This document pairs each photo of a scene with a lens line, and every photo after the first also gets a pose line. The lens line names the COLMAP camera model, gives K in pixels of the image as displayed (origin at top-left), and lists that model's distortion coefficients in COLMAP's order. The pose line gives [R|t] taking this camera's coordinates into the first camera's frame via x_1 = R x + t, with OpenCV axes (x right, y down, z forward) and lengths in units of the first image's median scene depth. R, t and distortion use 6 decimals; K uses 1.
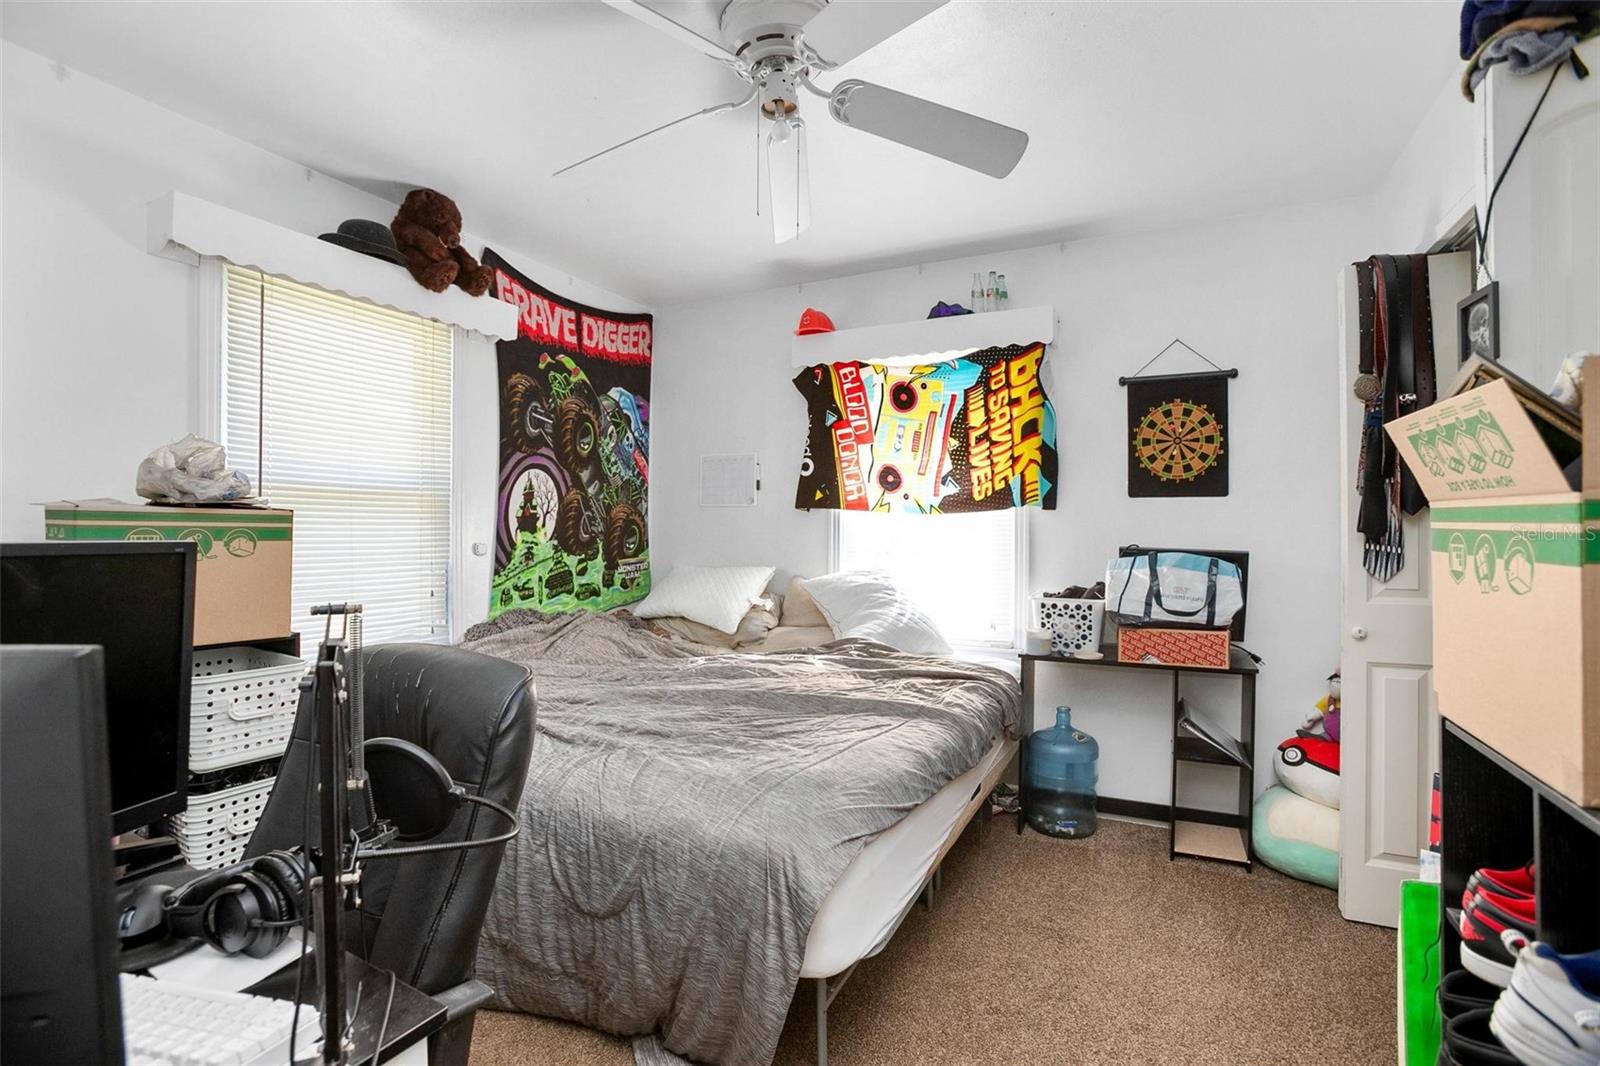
lens RADIAL K [[727.3, 0, 796.1], [0, 727.3, 528.6], [0, 0, 1]] dist [-0.074698, 0.031908]
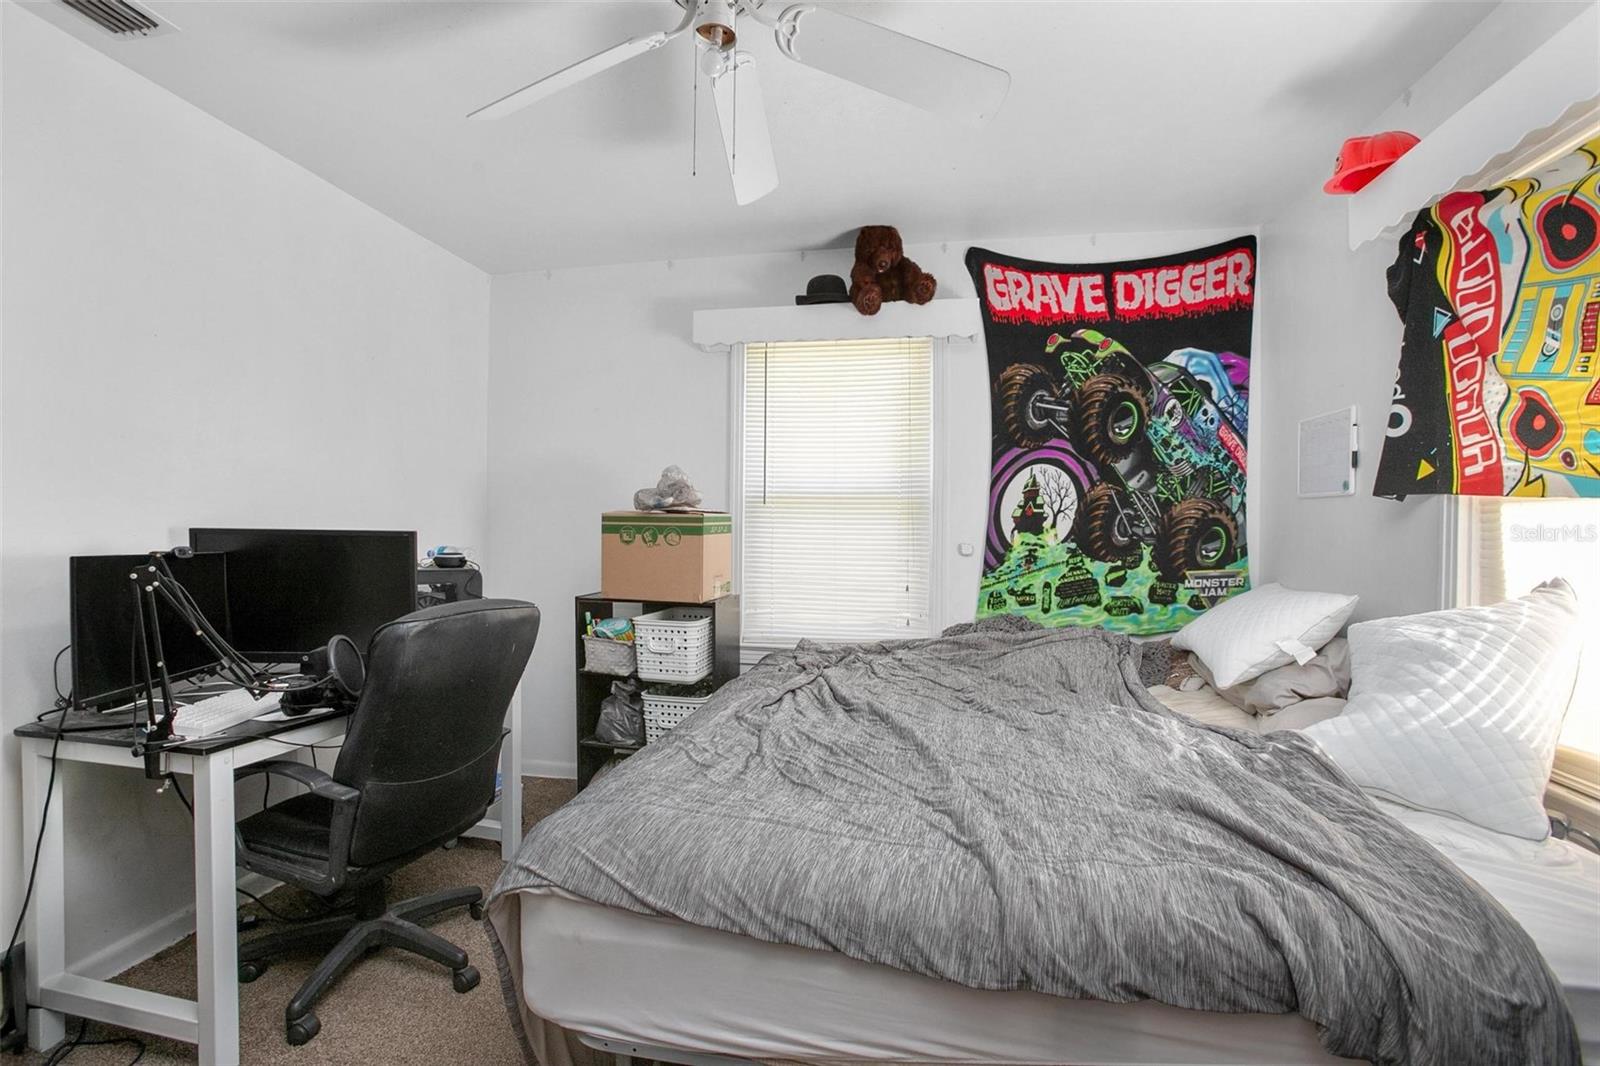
lens RADIAL K [[727.3, 0, 796.1], [0, 727.3, 528.6], [0, 0, 1]] dist [-0.074698, 0.031908]
pose [[0.287202, 0.002830, -0.957866, 0.411547], [-0.007184, 0.999974, 0.000800, 0.000383], [0.957843, 0.006651, 0.287215, 0.429610]]
